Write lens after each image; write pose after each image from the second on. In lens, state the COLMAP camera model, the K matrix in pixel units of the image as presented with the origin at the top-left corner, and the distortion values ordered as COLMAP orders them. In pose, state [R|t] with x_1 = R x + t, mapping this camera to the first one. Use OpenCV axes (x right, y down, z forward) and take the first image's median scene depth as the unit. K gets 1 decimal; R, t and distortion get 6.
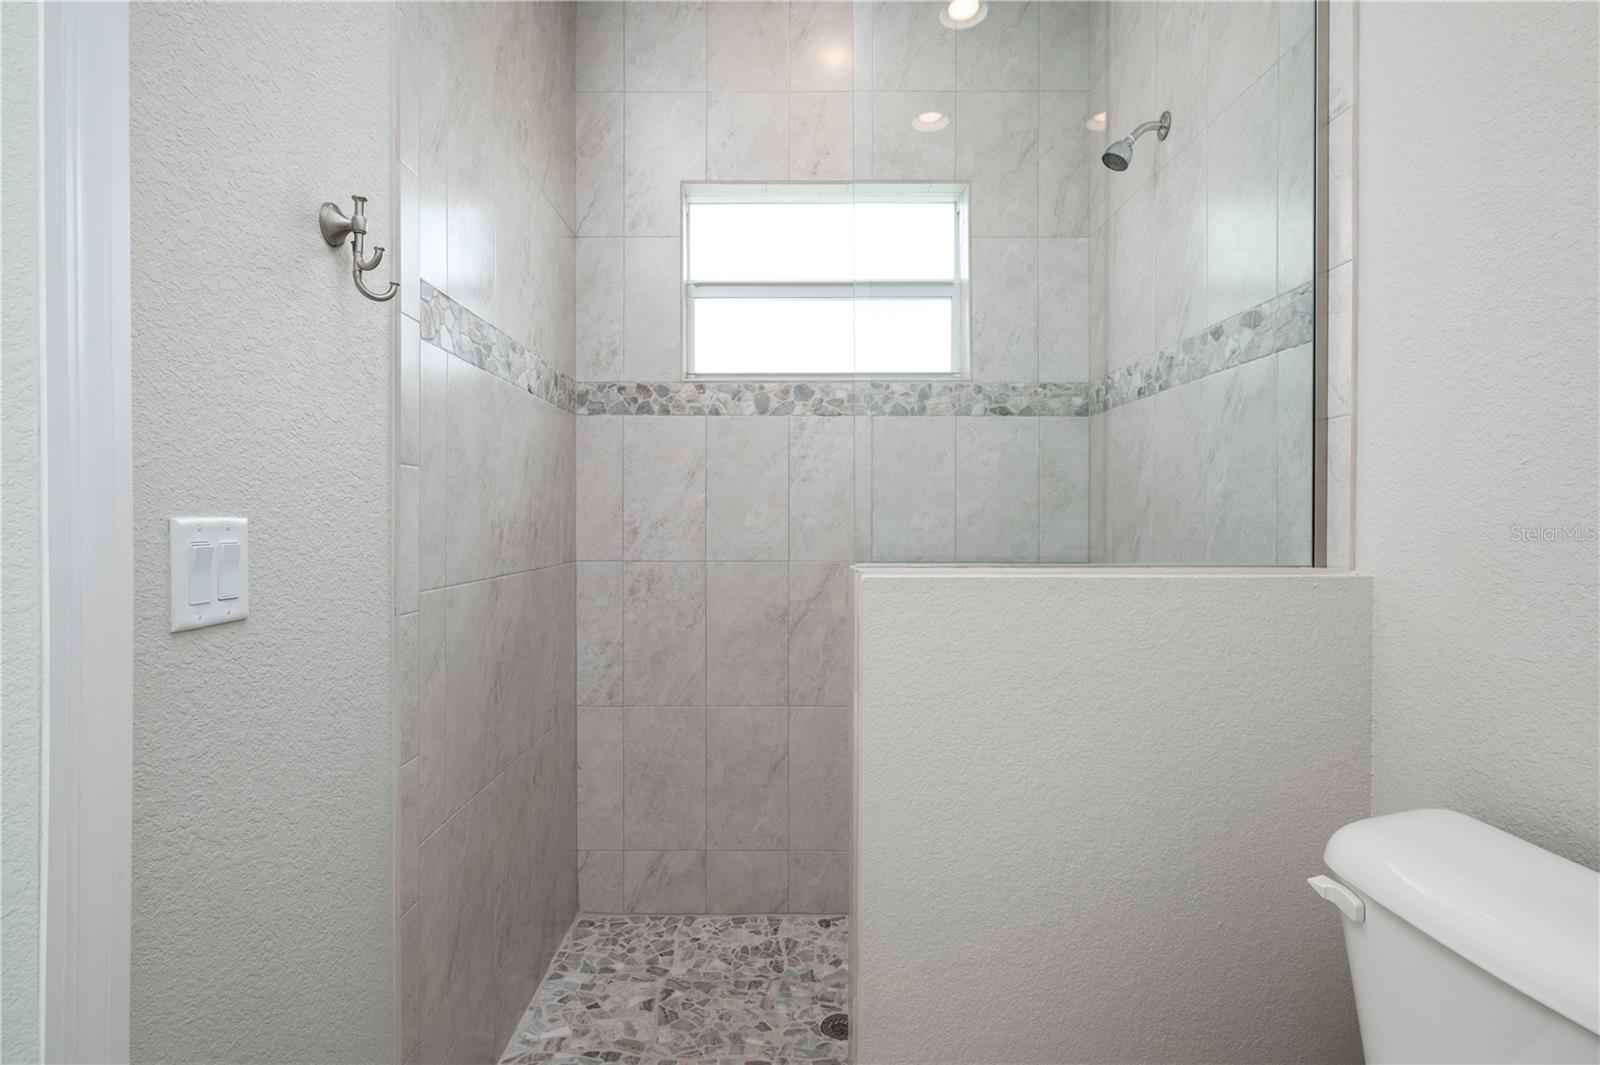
lens RADIAL K [[804.8, 0, 805.1], [0, 804.8, 528.4], [0, 0, 1]] dist [-0.004245, -0.000033]
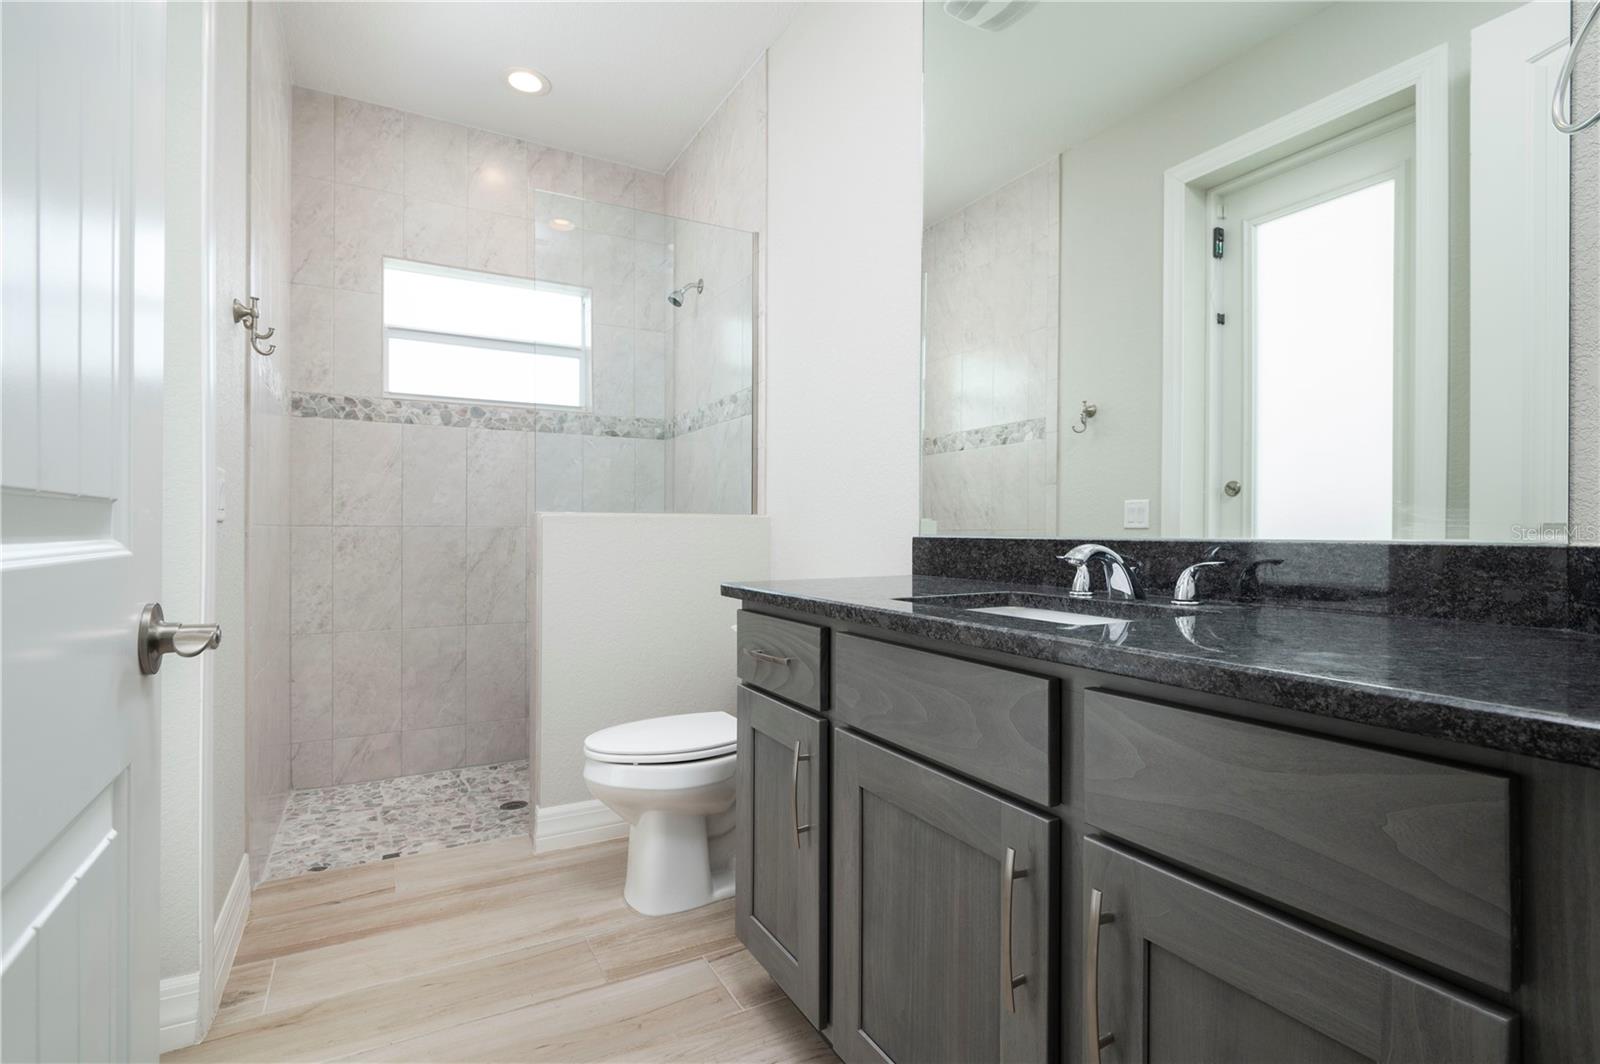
lens RADIAL K [[746.0, 0, 805.6], [0, 746.0, 529.6], [0, 0, 1]] dist [0.005776, 0.000456]
pose [[0.880684, 0.001992, 0.473701, -0.121259], [0.001839, 0.999969, -0.007622, 0.057996], [-0.473701, 0.007584, 0.880653, -0.494799]]
